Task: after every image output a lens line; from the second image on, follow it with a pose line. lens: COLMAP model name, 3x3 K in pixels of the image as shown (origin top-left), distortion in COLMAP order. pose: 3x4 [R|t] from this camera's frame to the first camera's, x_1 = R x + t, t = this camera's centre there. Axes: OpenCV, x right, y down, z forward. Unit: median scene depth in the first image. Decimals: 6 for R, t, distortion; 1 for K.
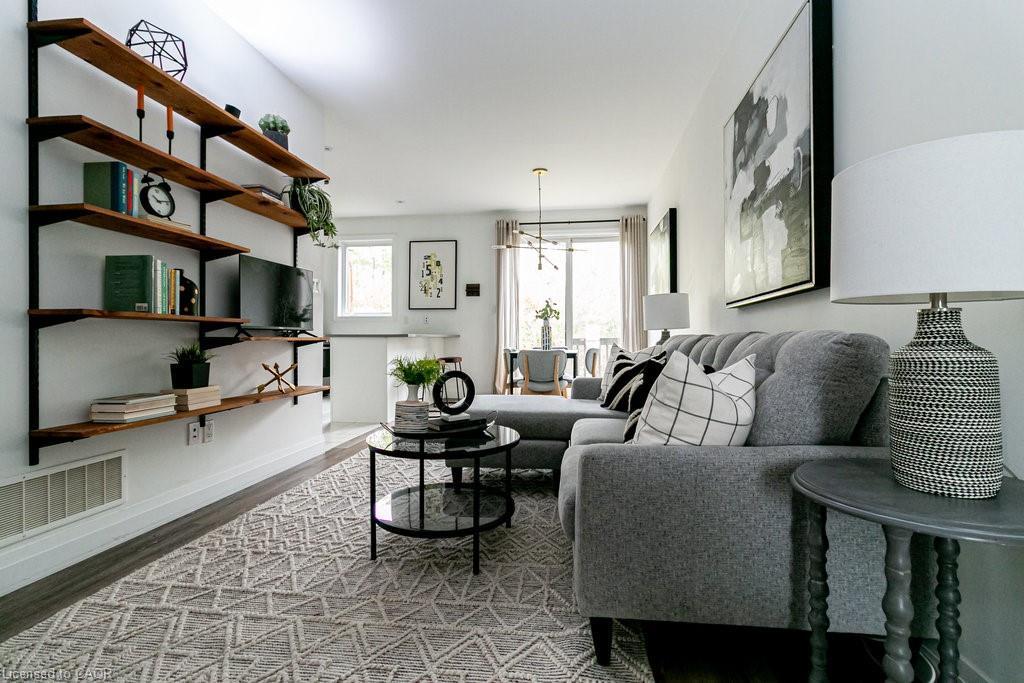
lens RADIAL K [[477.5, 0, 519.2], [0, 477.5, 337.0], [0, 0, 1]] dist [0.005179, -0.000947]
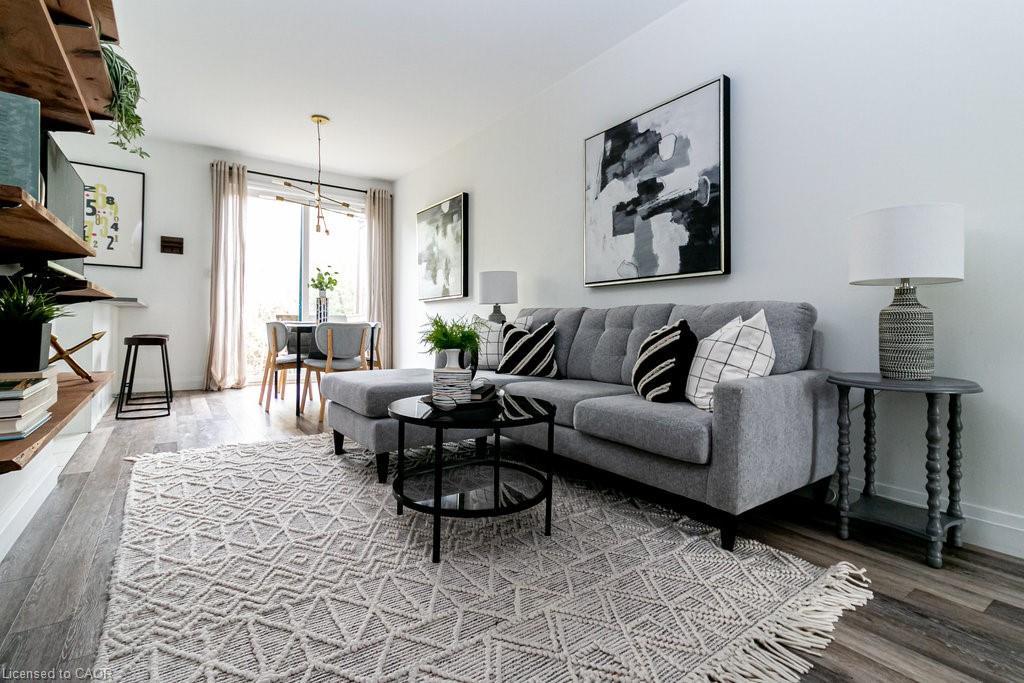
lens RADIAL K [[477.5, 0, 515.9], [0, 477.5, 323.5], [0, 0, 1]] dist [0.005179, -0.000947]
pose [[0.731166, 0.015511, 0.682023, -0.284235], [-0.018428, 0.999826, -0.002982, 0.021847], [-0.681950, -0.010388, 0.731325, 0.115652]]
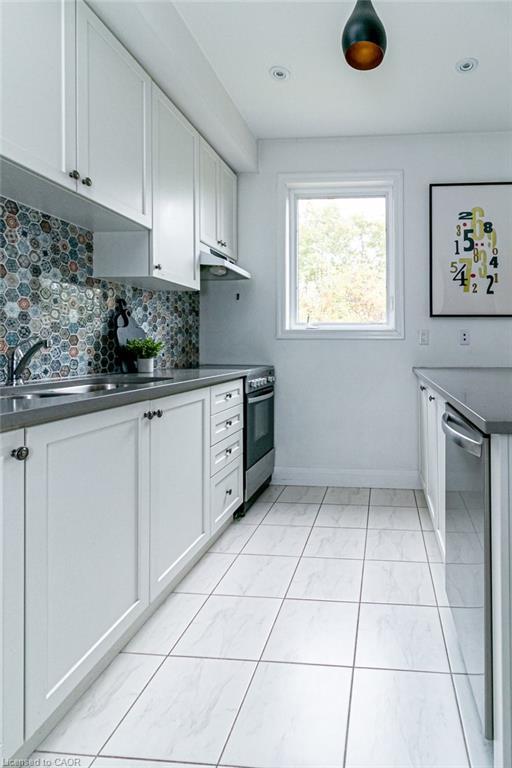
lens RADIAL K [[387.8, 0, 364.6], [0, 387.8, 347.0], [0, 0, 1]] dist [-0.018600, 0.005443]
pose [[0.997233, 0.002424, 0.074297, -0.447856], [-0.002424, 0.999997, -0.000089, -0.034378], [-0.074297, -0.000092, 0.997236, 0.805206]]
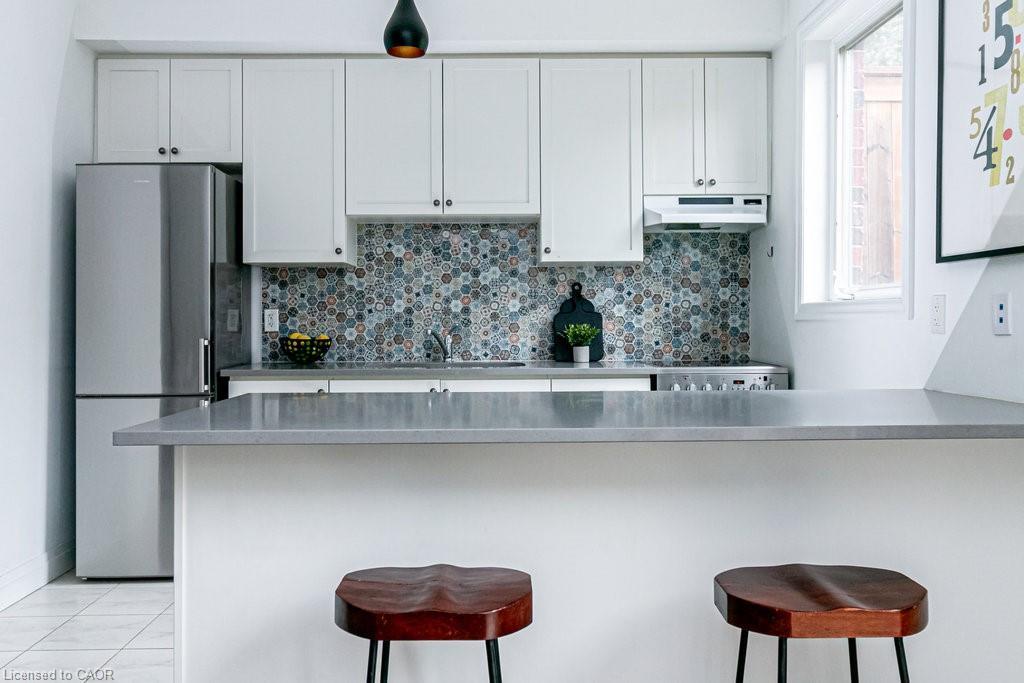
lens RADIAL K [[801.1, 0, 493.2], [0, 801.1, 310.0], [0, 0, 1]] dist [-0.007681, -0.005231]
pose [[0.130982, -0.015383, -0.991265, 0.104659], [0.004050, 0.999880, -0.014981, -0.045746], [0.991376, -0.002053, 0.131029, 1.045392]]
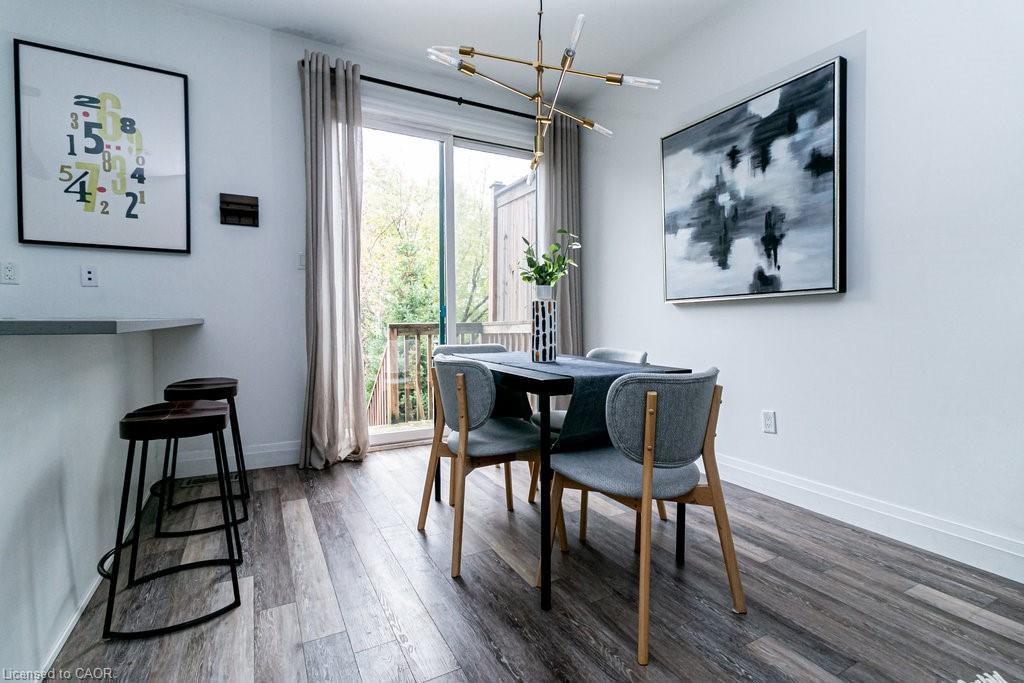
lens RADIAL K [[477.5, 0, 522.7], [0, 477.5, 337.3], [0, 0, 1]] dist [0.005179, -0.000947]
pose [[0.802433, -0.017964, 0.596472, -0.200309], [-0.004367, 0.999343, 0.035973, -0.005606], [-0.596726, -0.031470, 0.801827, 0.691865]]
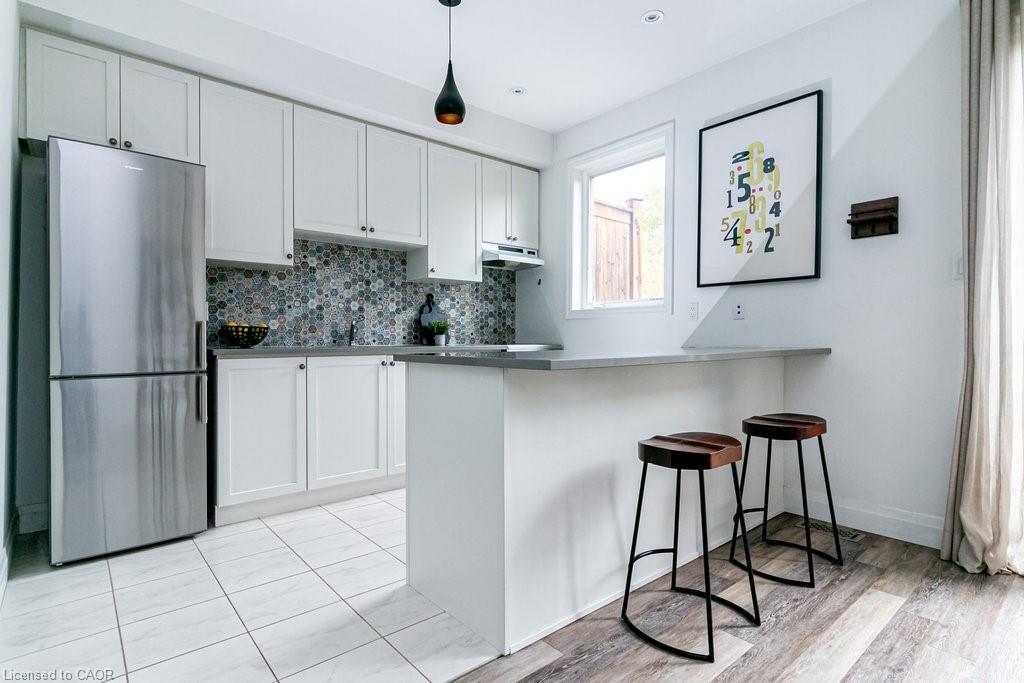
lens RADIAL K [[517.1, 0, 506.5], [0, 517.1, 344.0], [0, 0, 1]] dist [-0.018600, 0.005443]
pose [[0.736277, 0.004803, -0.676663, -0.056497], [0.001766, 0.999958, 0.009020, -0.015138], [0.676678, -0.007836, 0.736237, 0.731423]]
